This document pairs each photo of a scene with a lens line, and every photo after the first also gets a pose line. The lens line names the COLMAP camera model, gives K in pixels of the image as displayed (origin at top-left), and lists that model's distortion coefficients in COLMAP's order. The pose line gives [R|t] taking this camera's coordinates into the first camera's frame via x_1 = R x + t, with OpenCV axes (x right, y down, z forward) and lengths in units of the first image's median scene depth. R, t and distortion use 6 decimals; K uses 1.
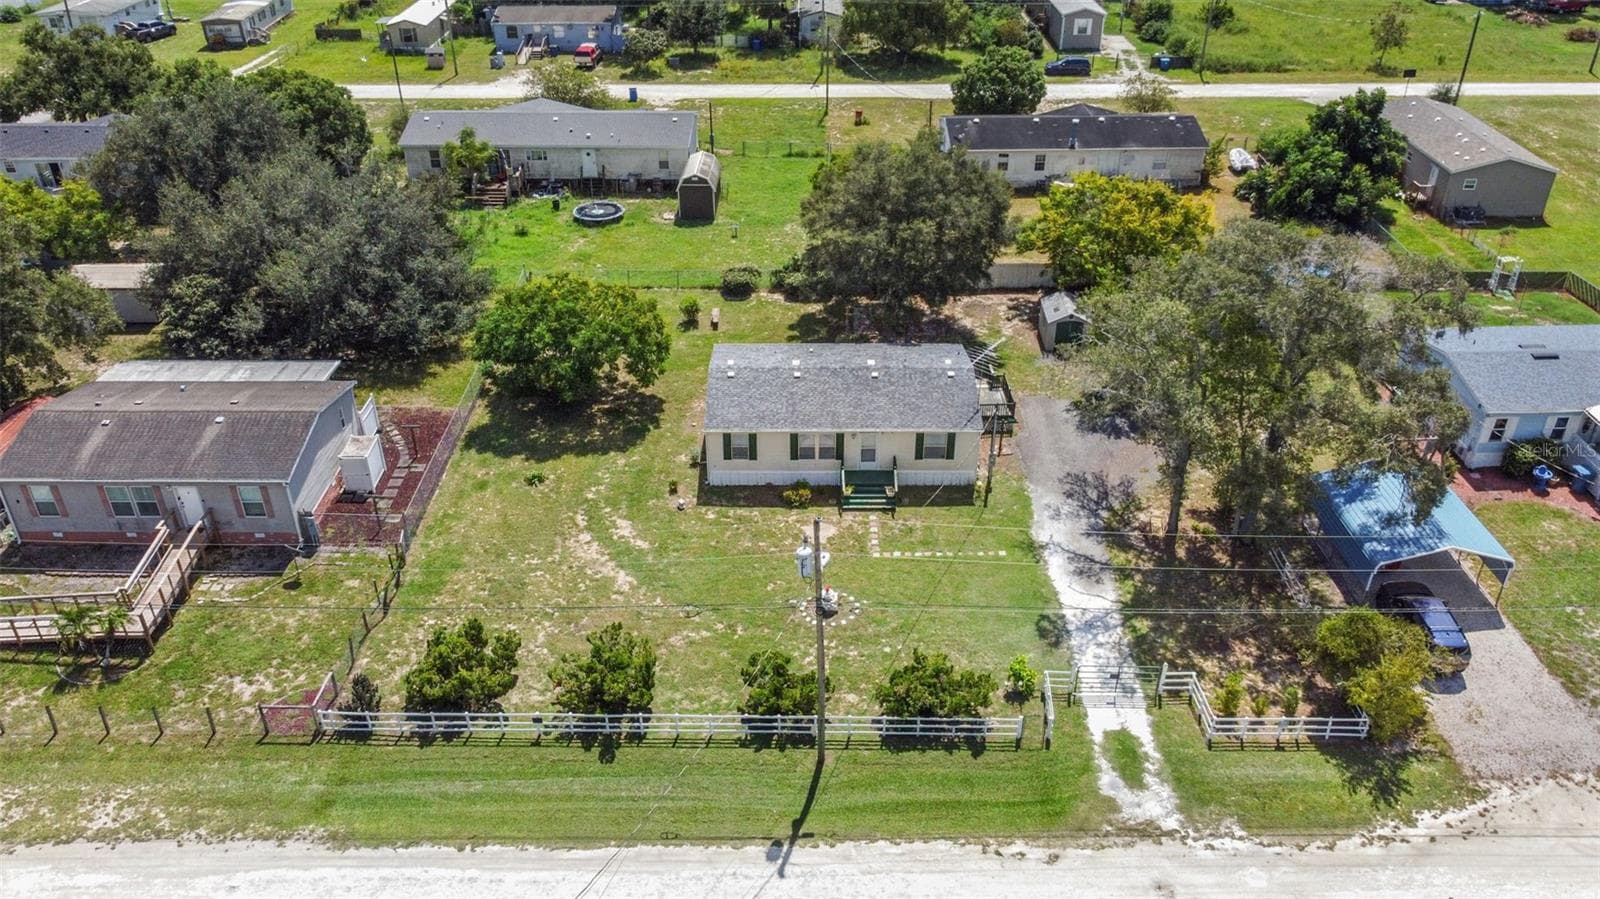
lens RADIAL K [[1227.9, 0, 786.8], [0, 1227.9, 432.5], [0, 0, 1]] dist [-0.000264, -0.012589]
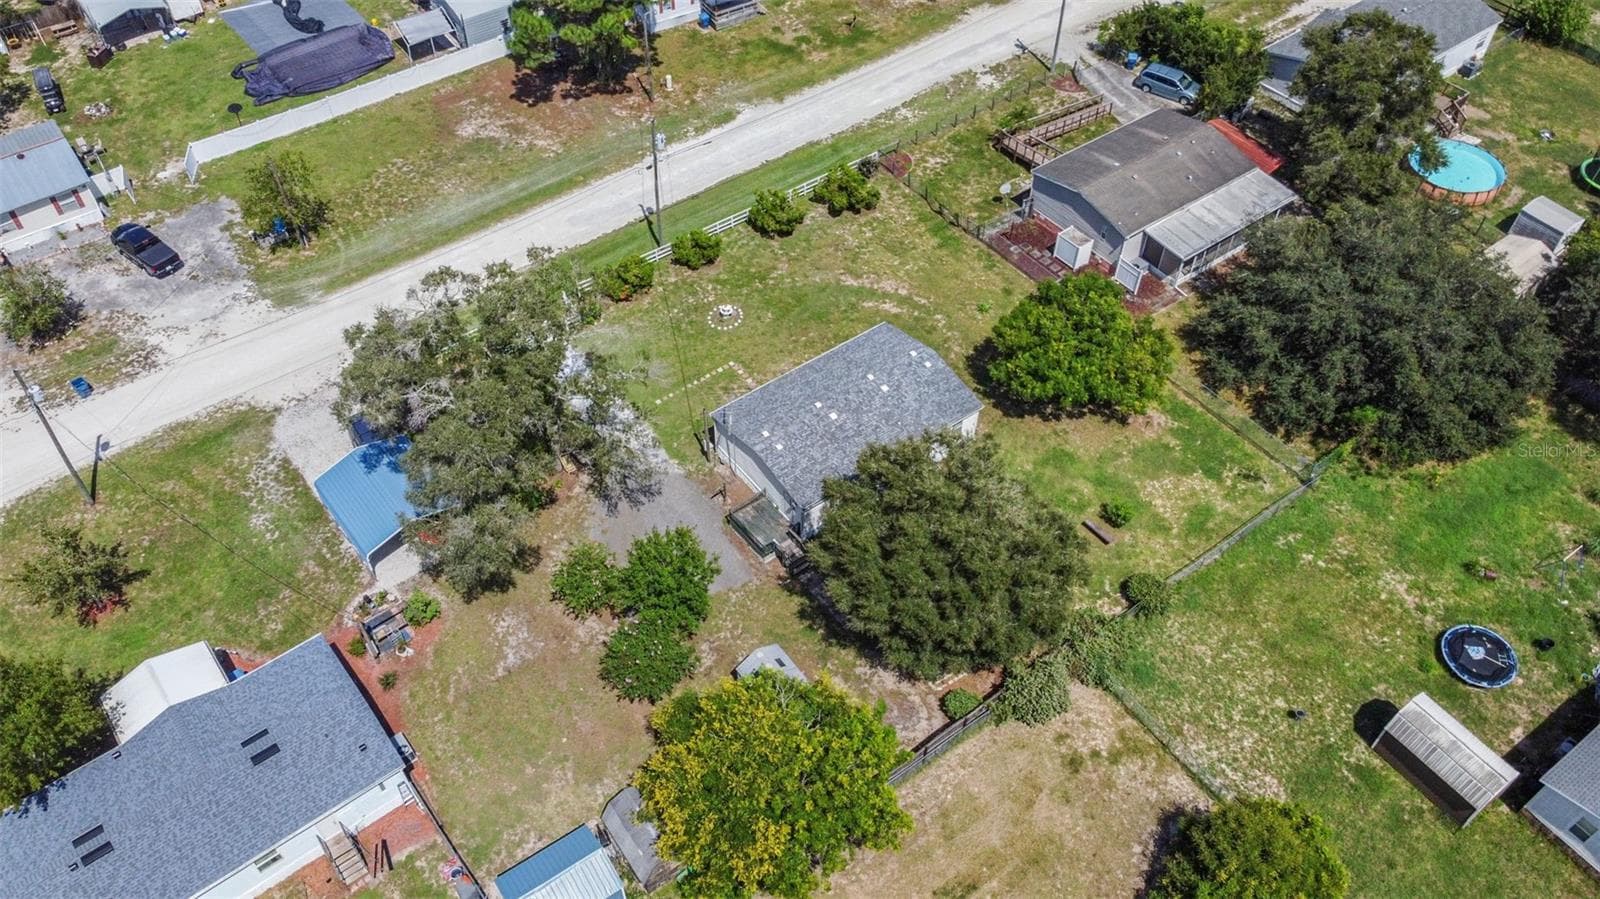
lens RADIAL K [[1227.9, 0, 793.2], [0, 1227.9, 451.3], [0, 0, 1]] dist [-0.000264, -0.012589]
pose [[-0.795479, 0.457772, -0.397061, 0.637691], [-0.303930, 0.265471, 0.914960, -1.217577], [0.524251, 0.848510, -0.072046, 1.236553]]
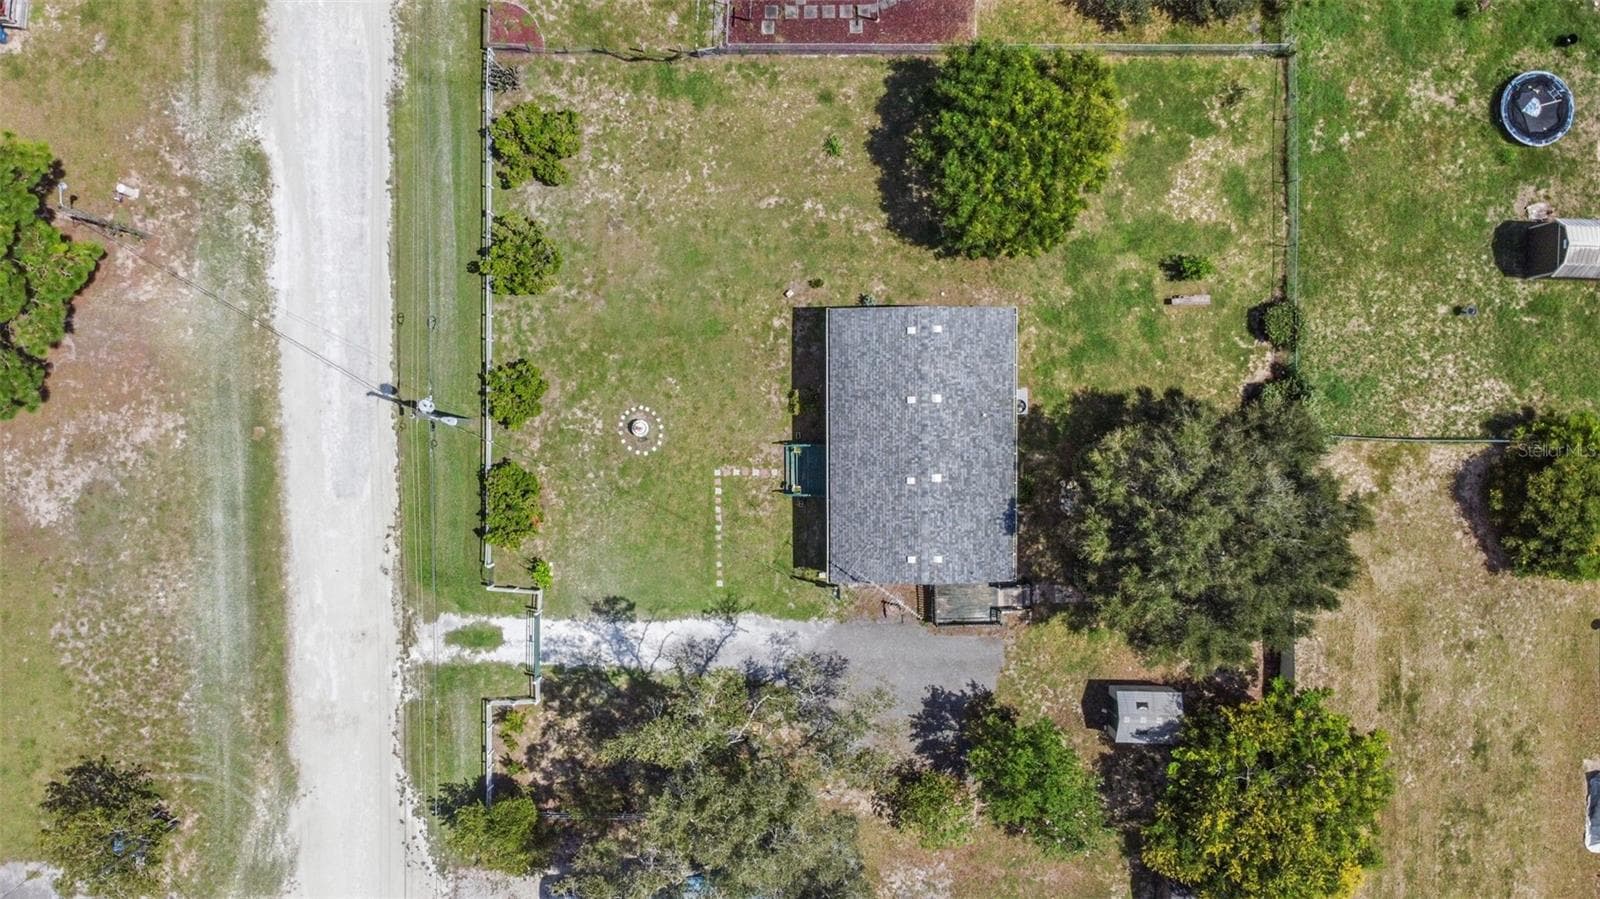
lens RADIAL K [[1227.9, 0, 810.0], [0, 1227.9, 450.8], [0, 0, 1]] dist [-0.000264, -0.012589]
pose [[0.013778, 0.999642, 0.022925, 0.028464], [-0.523067, -0.012335, 0.852202, -0.918394], [0.852180, -0.023733, 0.522710, 0.483080]]
